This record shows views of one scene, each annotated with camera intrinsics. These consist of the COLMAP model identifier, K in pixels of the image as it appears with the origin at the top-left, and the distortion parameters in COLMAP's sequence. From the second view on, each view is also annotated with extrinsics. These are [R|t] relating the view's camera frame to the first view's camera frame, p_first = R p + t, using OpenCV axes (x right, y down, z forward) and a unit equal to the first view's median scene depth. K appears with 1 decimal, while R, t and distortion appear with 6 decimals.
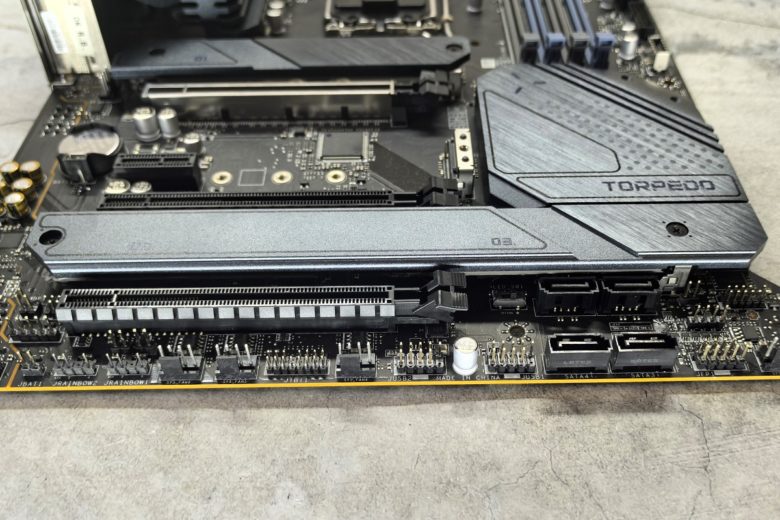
lens RADIAL K [[791.8, 0, 402.7], [0, 791.8, 281.6], [0, 0, 1]] dist [-0.009780, 0.000000]
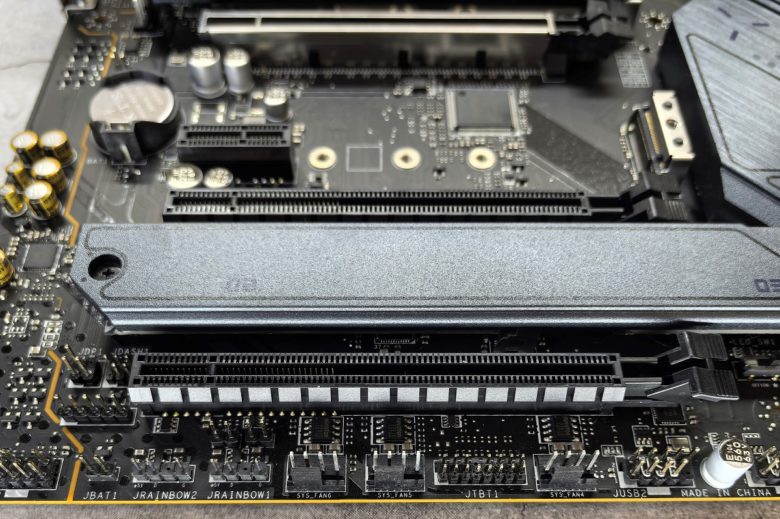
lens RADIAL K [[710.2, 0, 382.5], [0, 710.2, 378.3], [0, 0, 1]] dist [-0.034851, 0.000000]
pose [[0.999836, 0.010073, 0.015081, -0.191043], [-0.013642, 0.965676, 0.259390, -0.110429], [-0.011950, -0.259554, 0.965655, 0.345604]]
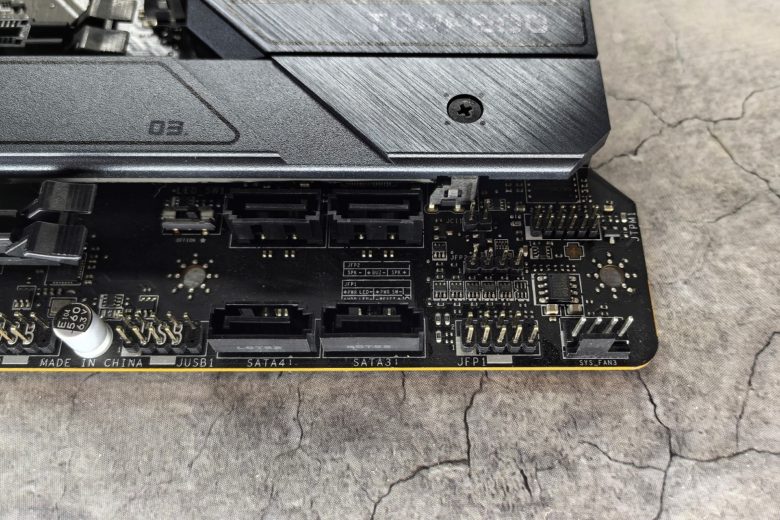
lens RADIAL K [[791.8, 0, 396.5], [0, 791.8, 247.9], [0, 0, 1]] dist [-0.009780, 0.000000]
pose [[0.999669, 0.015503, 0.020524, 0.251427], [-0.020601, 0.960361, 0.277999, -0.116222], [-0.015401, -0.278329, 0.960362, 0.345942]]
